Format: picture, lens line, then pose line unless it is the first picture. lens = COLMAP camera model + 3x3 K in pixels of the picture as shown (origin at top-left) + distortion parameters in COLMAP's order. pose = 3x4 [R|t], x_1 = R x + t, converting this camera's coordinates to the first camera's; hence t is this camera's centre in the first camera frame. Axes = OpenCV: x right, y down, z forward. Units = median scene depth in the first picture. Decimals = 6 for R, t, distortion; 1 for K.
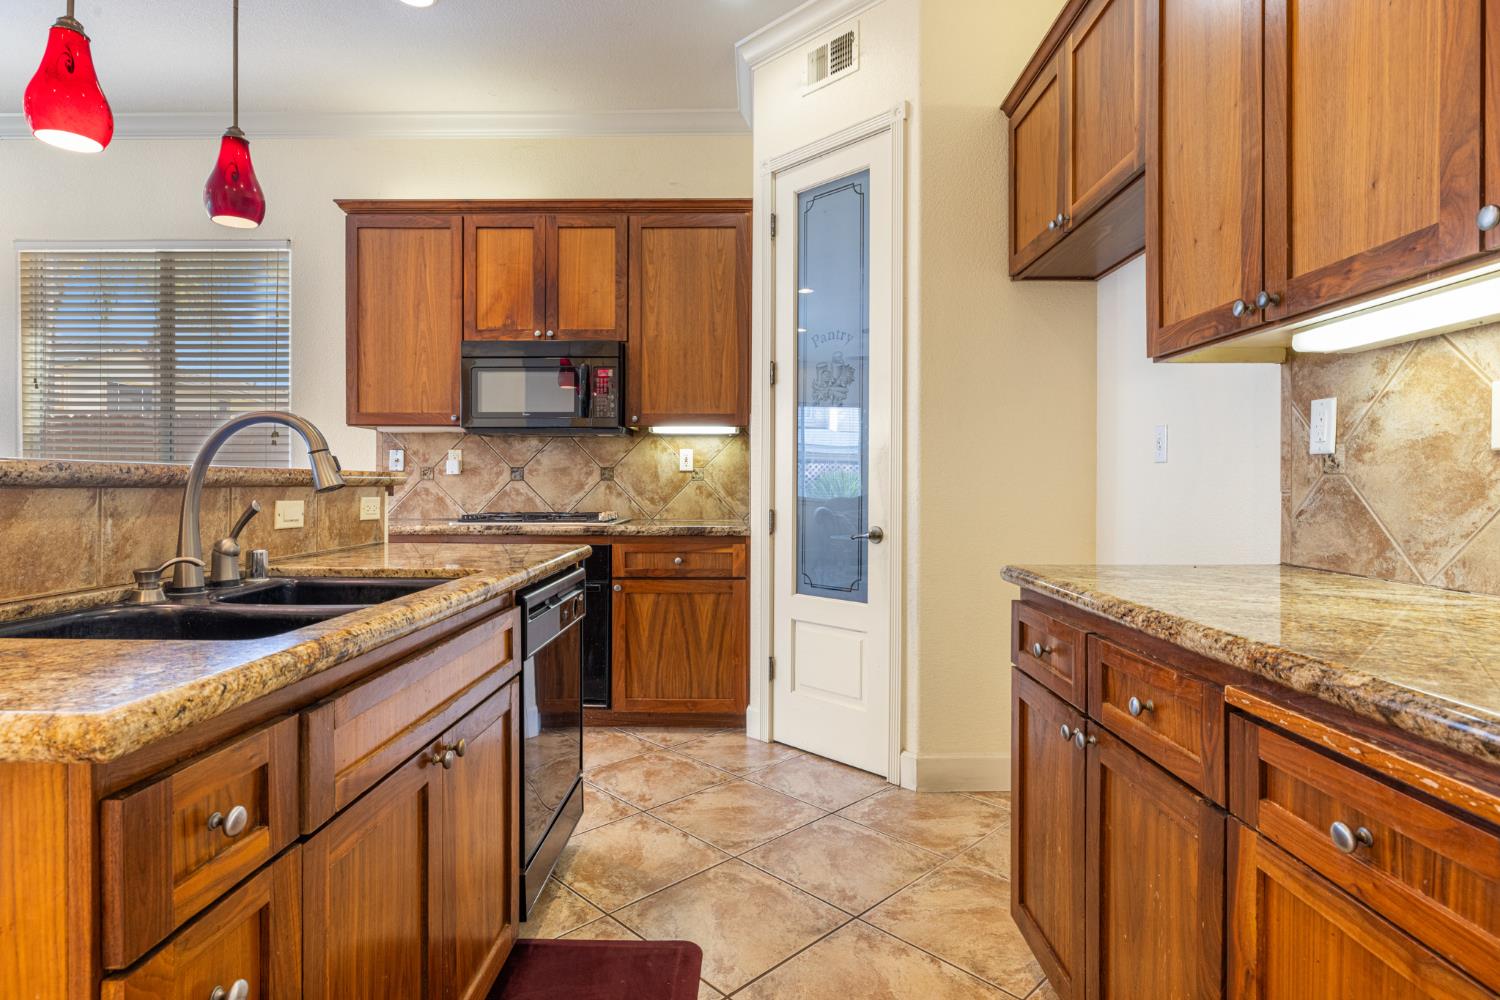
lens RADIAL K [[778.8, 0, 743.2], [0, 778.8, 490.6], [0, 0, 1]] dist [-0.003571, -0.001502]
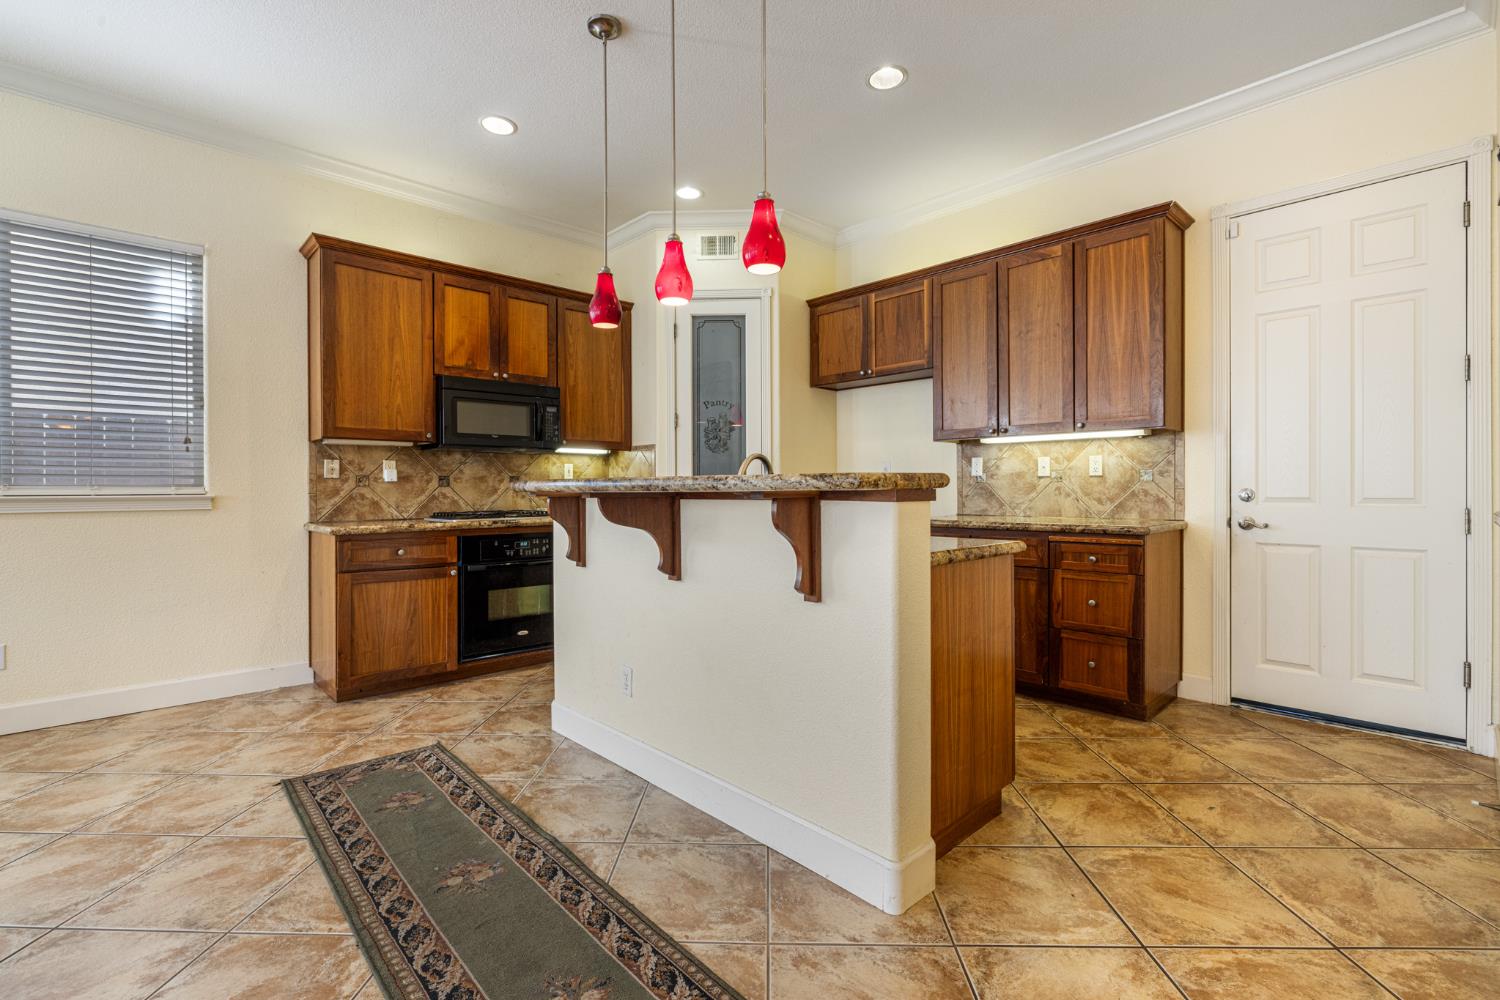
lens RADIAL K [[665.3, 0, 739.2], [0, 665.3, 498.1], [0, 0, 1]] dist [-0.002965, -0.001312]
pose [[0.727608, -0.015646, 0.685815, -0.879098], [0.011800, 0.999877, 0.010292, 0.000070], [-0.685892, 0.000604, 0.727703, -0.121386]]
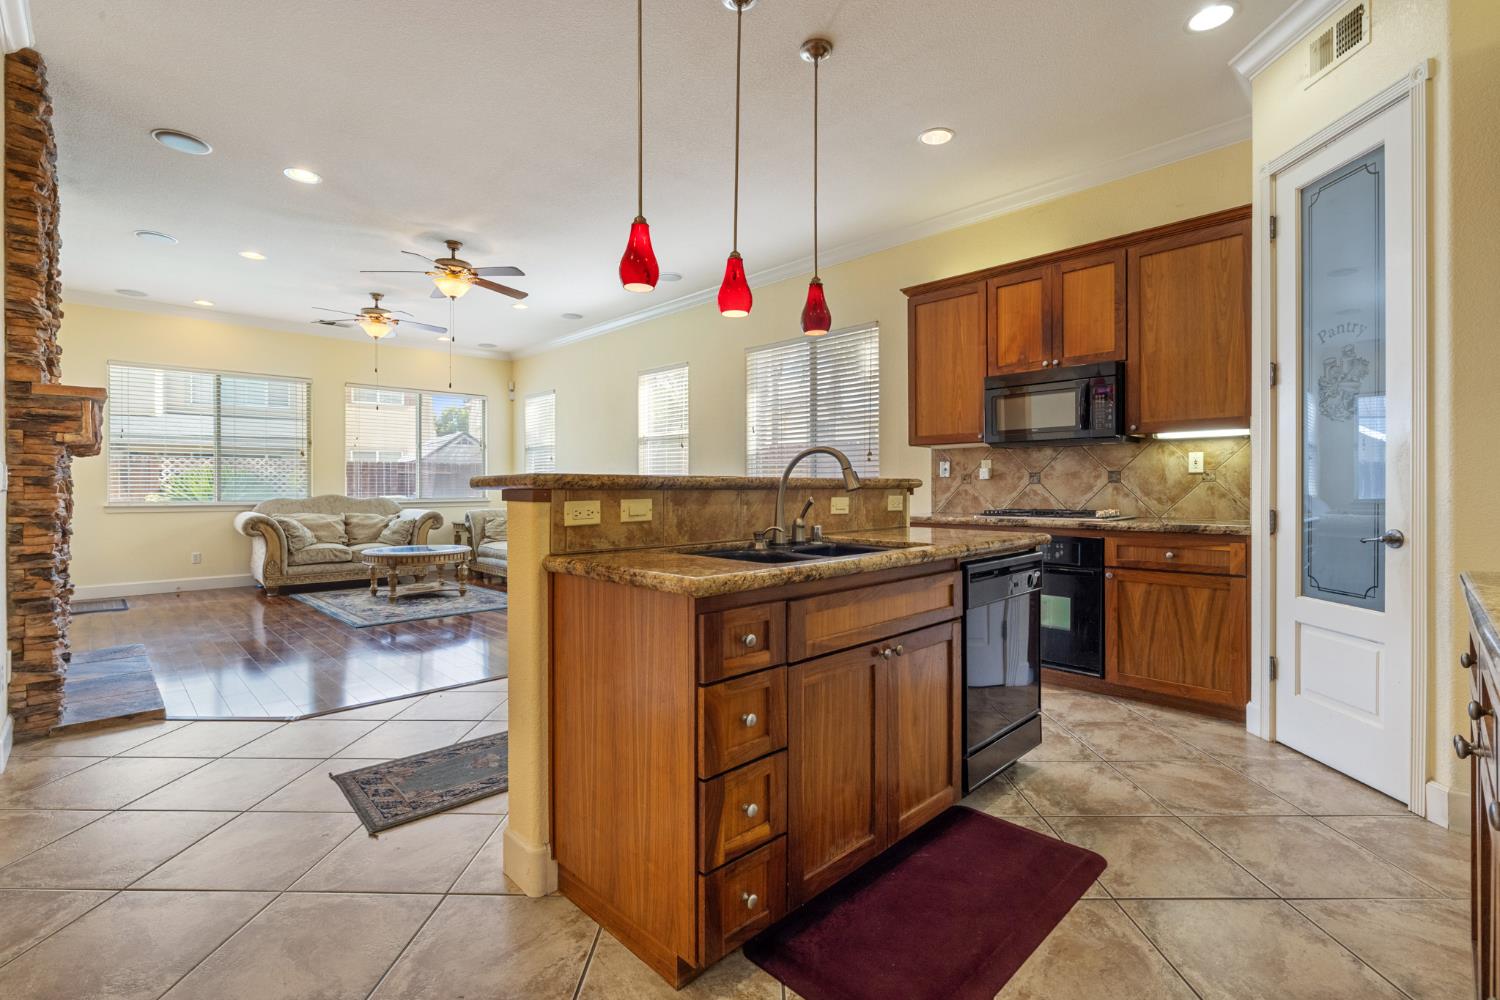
lens RADIAL K [[665.3, 0, 755.7], [0, 665.3, 489.4], [0, 0, 1]] dist [-0.002965, -0.001312]
pose [[0.719228, -0.003615, -0.694765, 0.160430], [0.000749, 0.999990, -0.004428, 0.001018], [0.694774, 0.002664, 0.719223, -0.083624]]
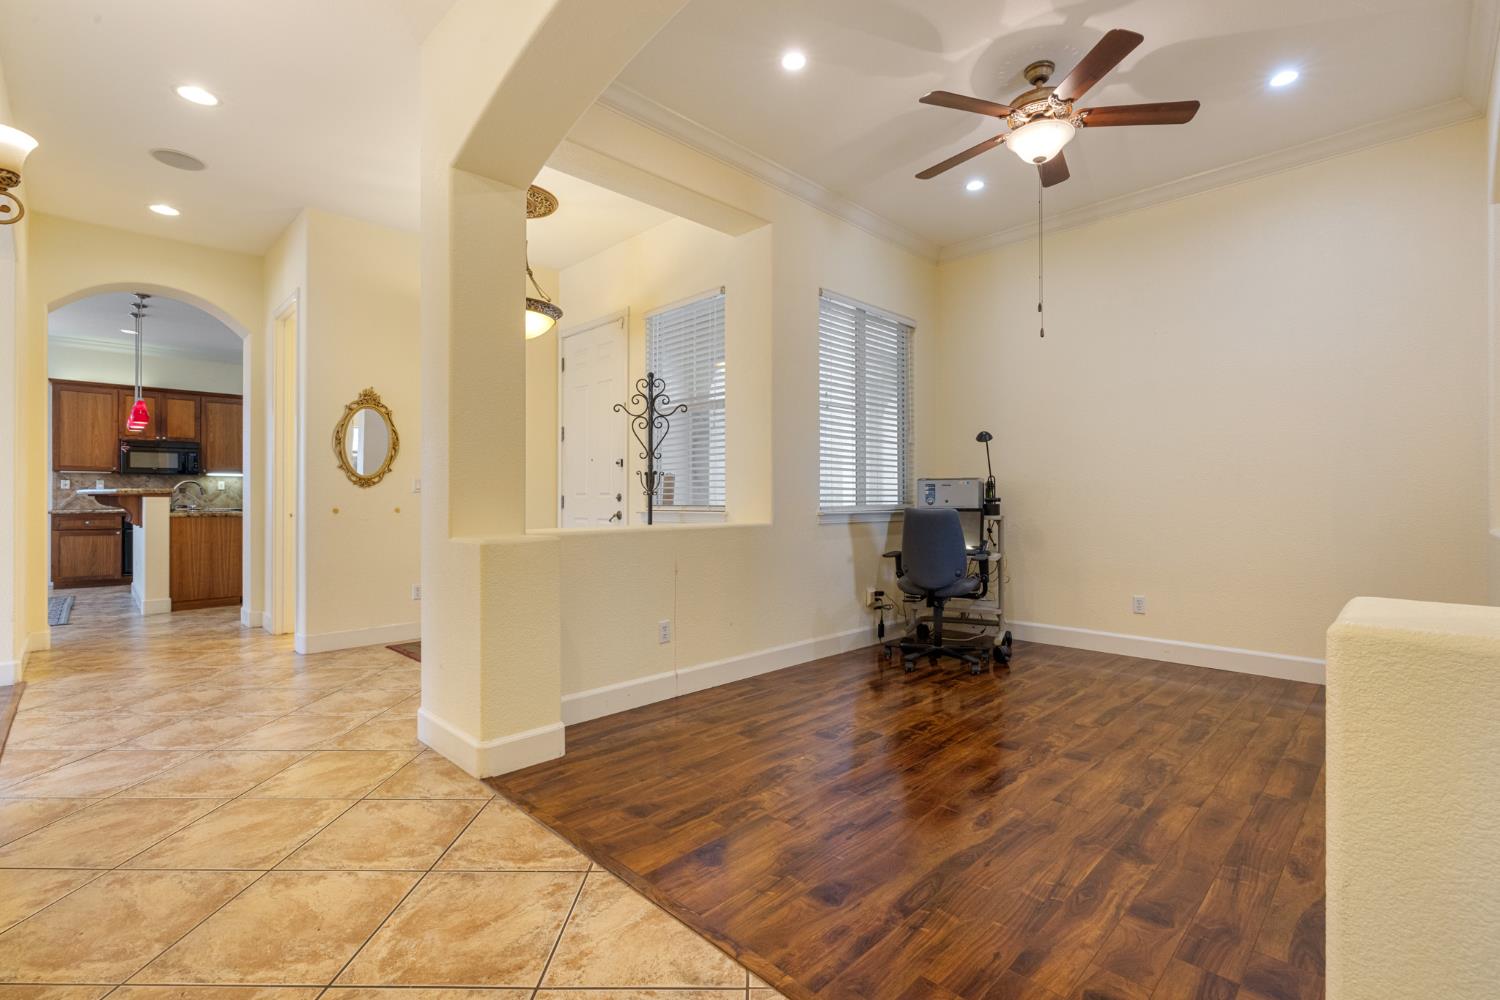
lens RADIAL K [[665.3, 0, 745.7], [0, 665.3, 498.9], [0, 0, 1]] dist [-0.002965, -0.001312]
pose [[0.694383, -0.005464, 0.719585, -0.596969], [0.008129, 0.999967, -0.000251, 0.028696], [-0.719560, 0.006024, 0.694405, -2.412286]]
